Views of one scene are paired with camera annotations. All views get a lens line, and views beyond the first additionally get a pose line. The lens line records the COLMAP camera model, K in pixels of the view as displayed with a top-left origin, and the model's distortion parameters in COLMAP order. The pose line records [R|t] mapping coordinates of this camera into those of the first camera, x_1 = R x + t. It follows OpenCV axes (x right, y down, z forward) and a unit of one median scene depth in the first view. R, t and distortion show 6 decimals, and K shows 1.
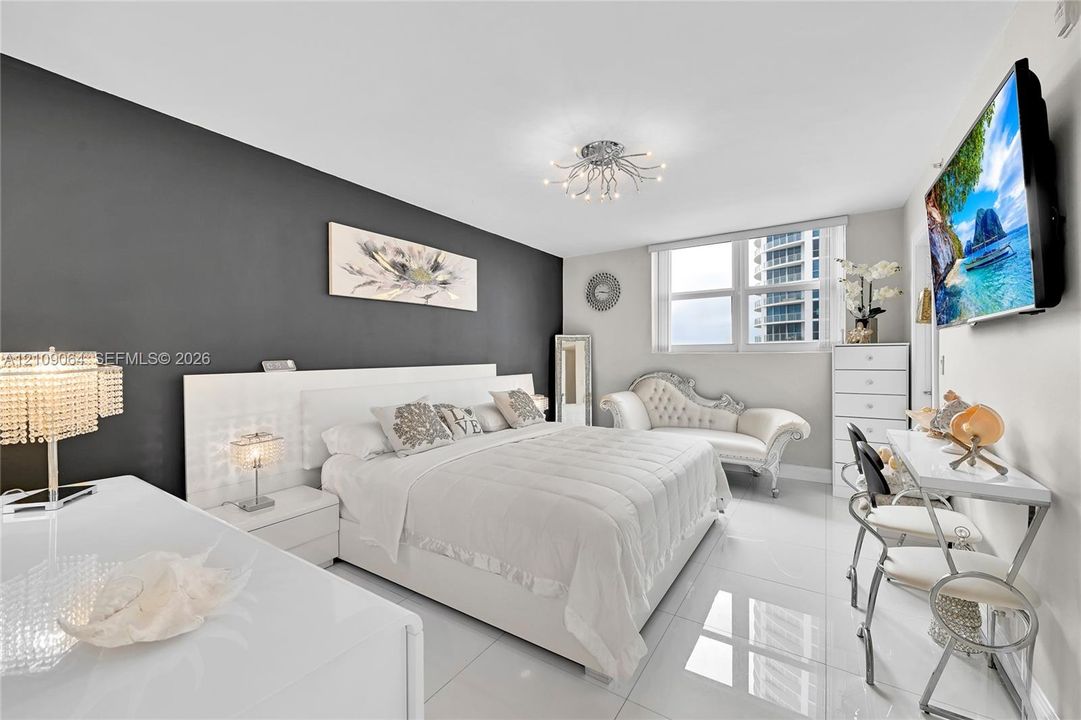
lens RADIAL K [[429.5, 0, 541.9], [0, 429.5, 355.4], [0, 0, 1]] dist [-0.000807, 0.000032]
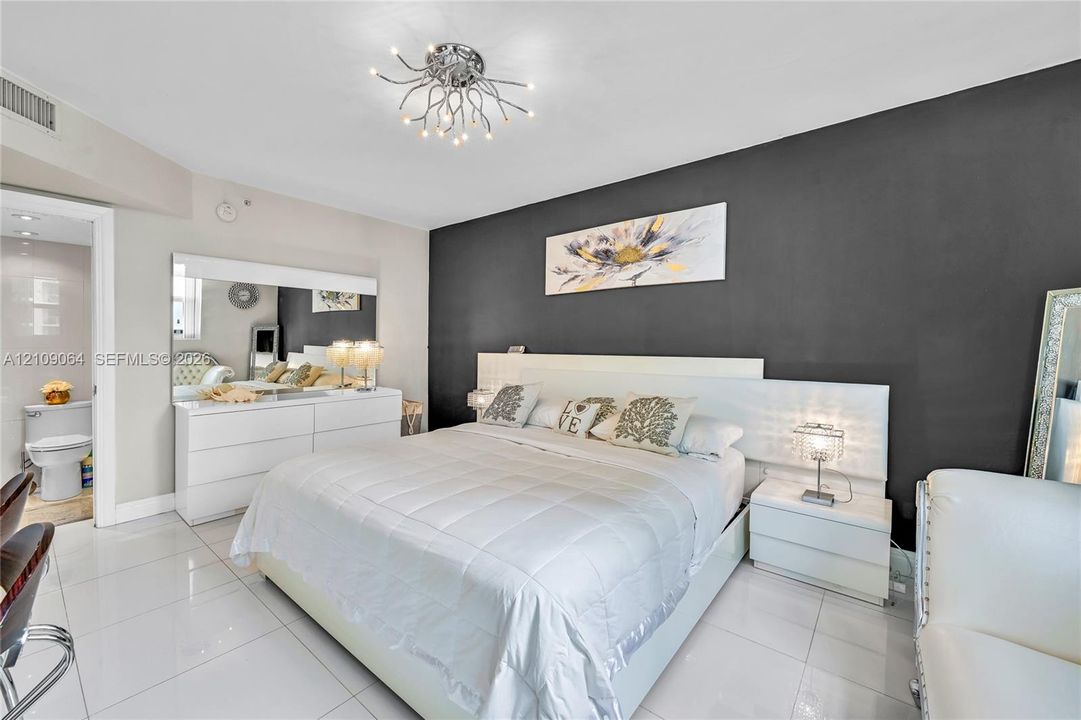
lens RADIAL K [[429.5, 0, 548.2], [0, 429.5, 355.1], [0, 0, 1]] dist [-0.000807, 0.000032]
pose [[-0.096005, 0.028505, -0.994973, 0.618199], [-0.007731, 0.999538, 0.029382, -0.001049], [0.995351, 0.010513, -0.095741, 0.891157]]
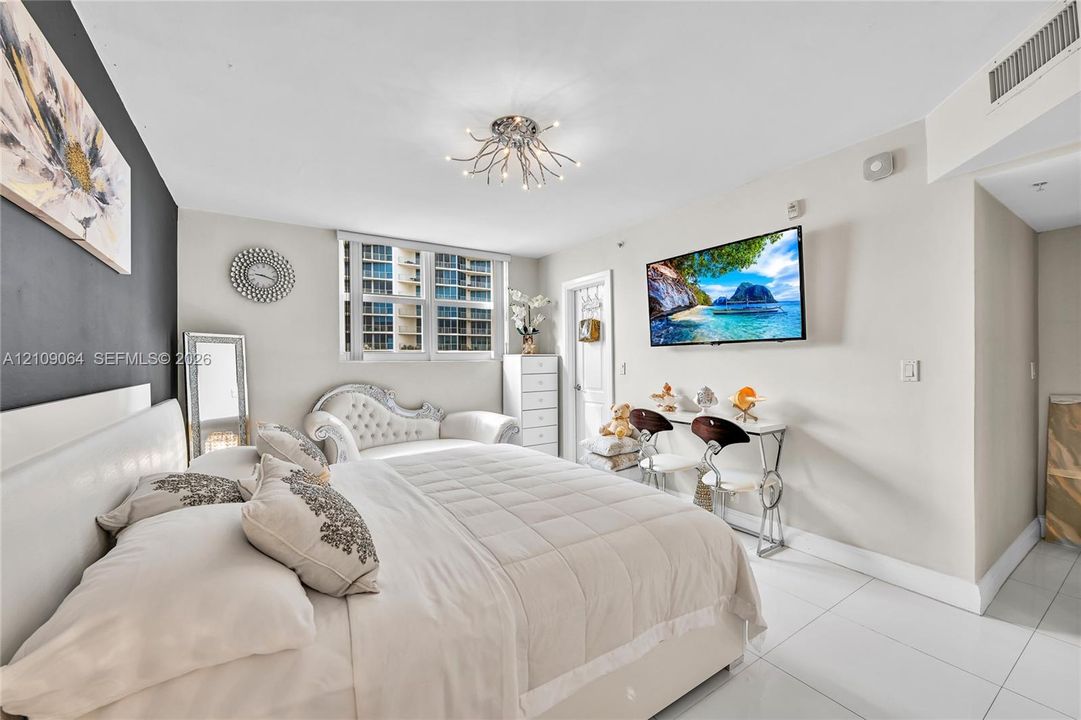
lens RADIAL K [[429.5, 0, 532.4], [0, 429.5, 358.2], [0, 0, 1]] dist [-0.000807, 0.000032]
pose [[0.415400, 0.007326, 0.909609, -0.451791], [0.008984, 0.999886, -0.012156, 0.001490], [-0.909594, 0.013221, 0.415287, 0.437810]]
